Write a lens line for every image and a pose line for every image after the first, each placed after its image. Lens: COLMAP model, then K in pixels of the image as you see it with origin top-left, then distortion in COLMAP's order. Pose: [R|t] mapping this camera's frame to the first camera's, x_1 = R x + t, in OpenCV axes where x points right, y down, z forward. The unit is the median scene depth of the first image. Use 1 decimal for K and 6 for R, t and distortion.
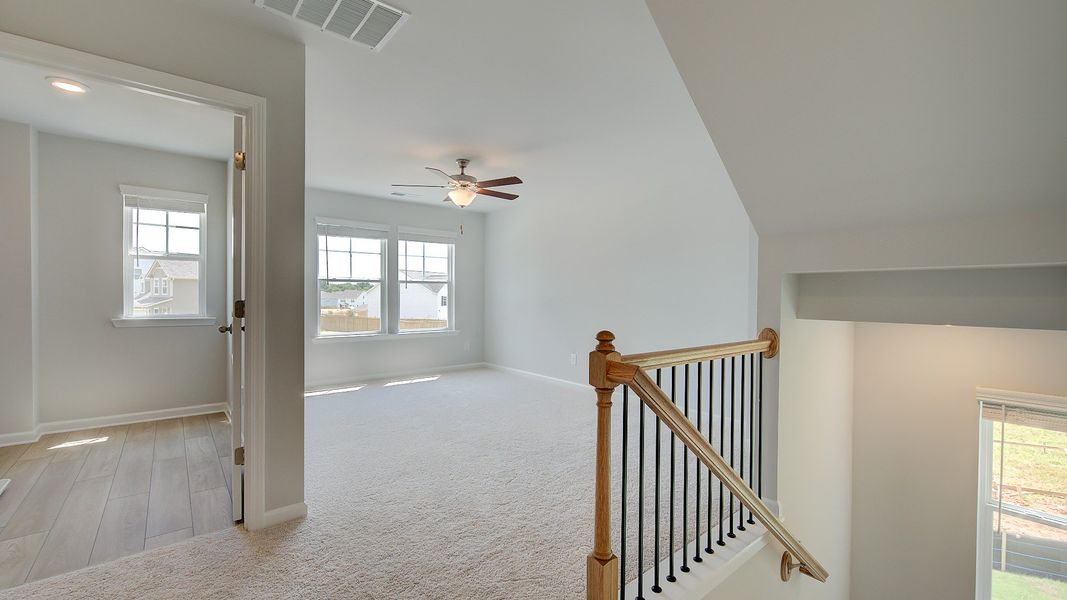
lens RADIAL K [[443.4, 0, 533.5], [0, 443.4, 300.0], [0, 0, 1]] dist [-0.000404, 0.000027]
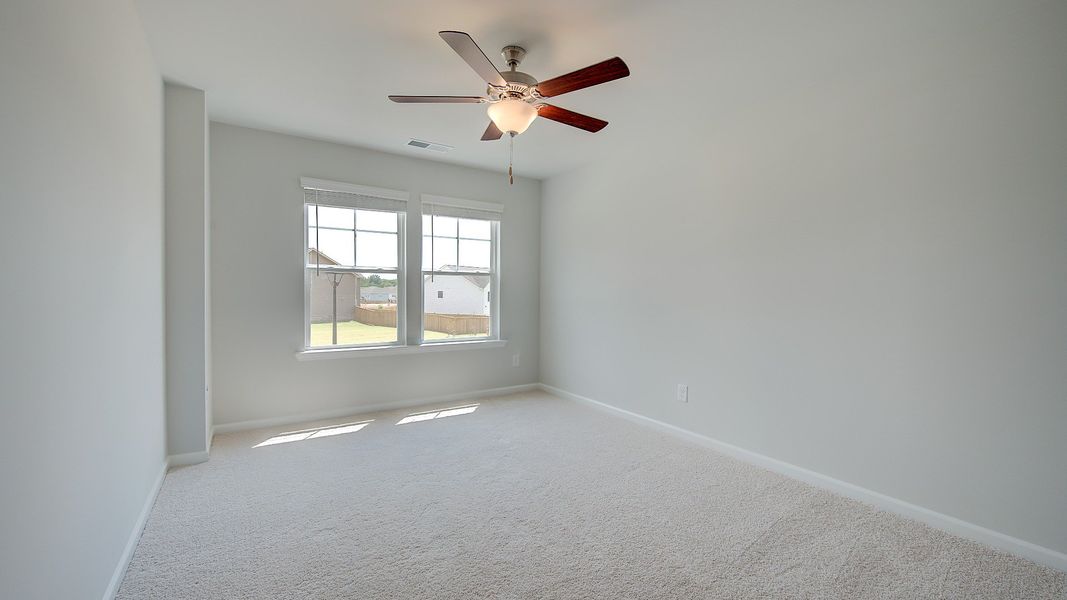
lens RADIAL K [[434.6, 0, 536.4], [0, 434.6, 298.6], [0, 0, 1]] dist [0.002926, 0.000202]
pose [[0.995511, 0.004440, -0.094540, -0.055362], [-0.003763, 0.999966, 0.007339, -0.004962], [0.094570, -0.006950, 0.995494, 0.324374]]
